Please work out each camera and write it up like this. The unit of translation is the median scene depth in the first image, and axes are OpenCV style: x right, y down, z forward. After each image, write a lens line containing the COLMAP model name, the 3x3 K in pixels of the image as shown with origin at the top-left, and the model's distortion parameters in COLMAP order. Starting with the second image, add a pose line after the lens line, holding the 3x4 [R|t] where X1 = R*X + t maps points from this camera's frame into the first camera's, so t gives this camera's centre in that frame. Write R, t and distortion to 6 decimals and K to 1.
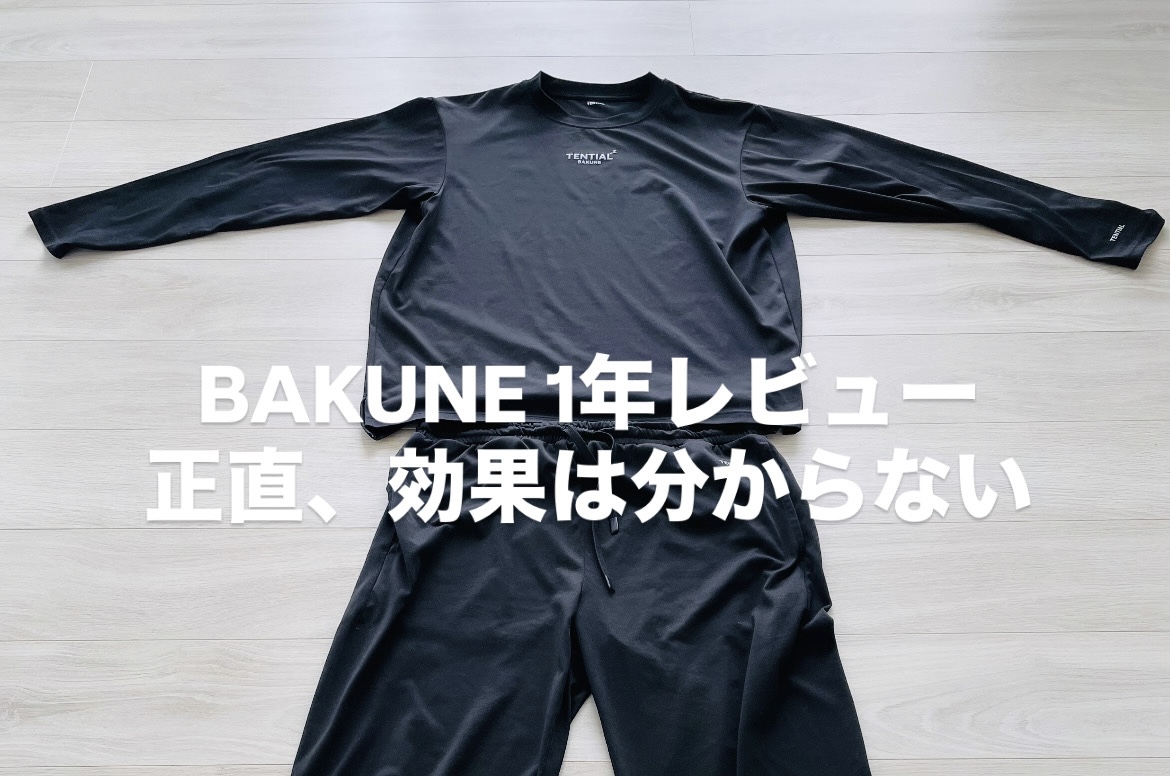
lens RADIAL K [[869.6, 0, 575.7], [0, 869.6, 389.2], [0, 0, 1]] dist [0.079429, 0.009620]
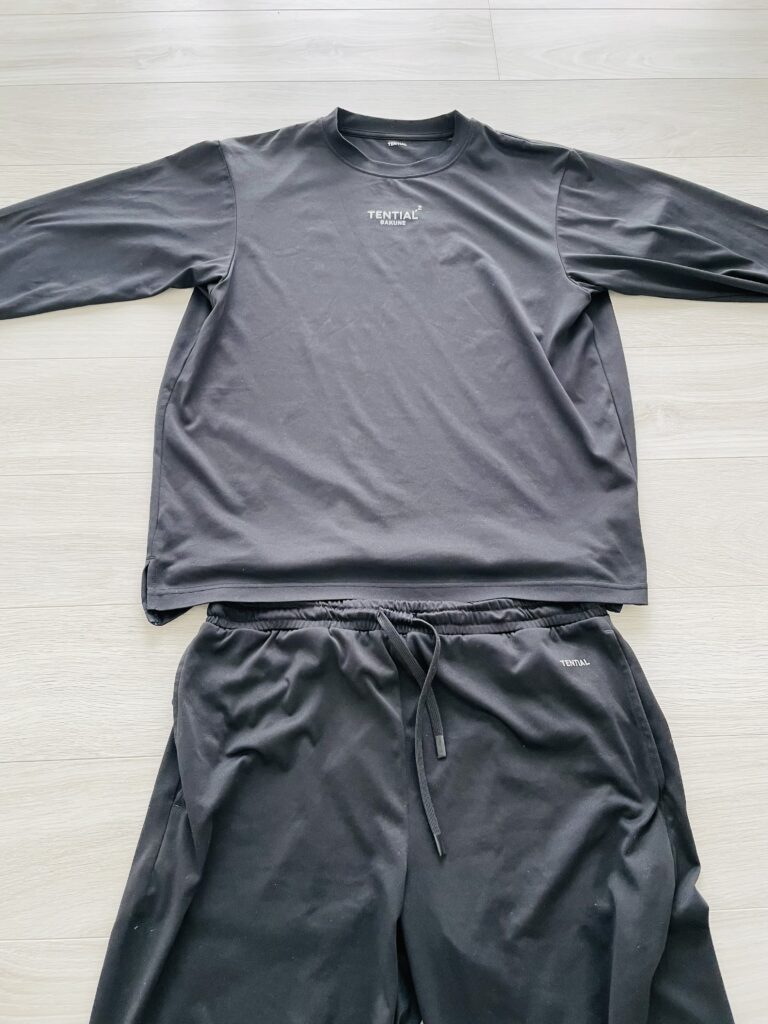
lens RADIAL K [[779.2, 0, 390.5], [0, 779.2, 512.4], [0, 0, 1]] dist [0.086758, -0.043847]
pose [[0.999641, -0.008446, 0.025444, -0.015269], [0.004170, 0.986514, 0.163622, -0.134251], [-0.026483, -0.163457, 0.986195, 0.184752]]
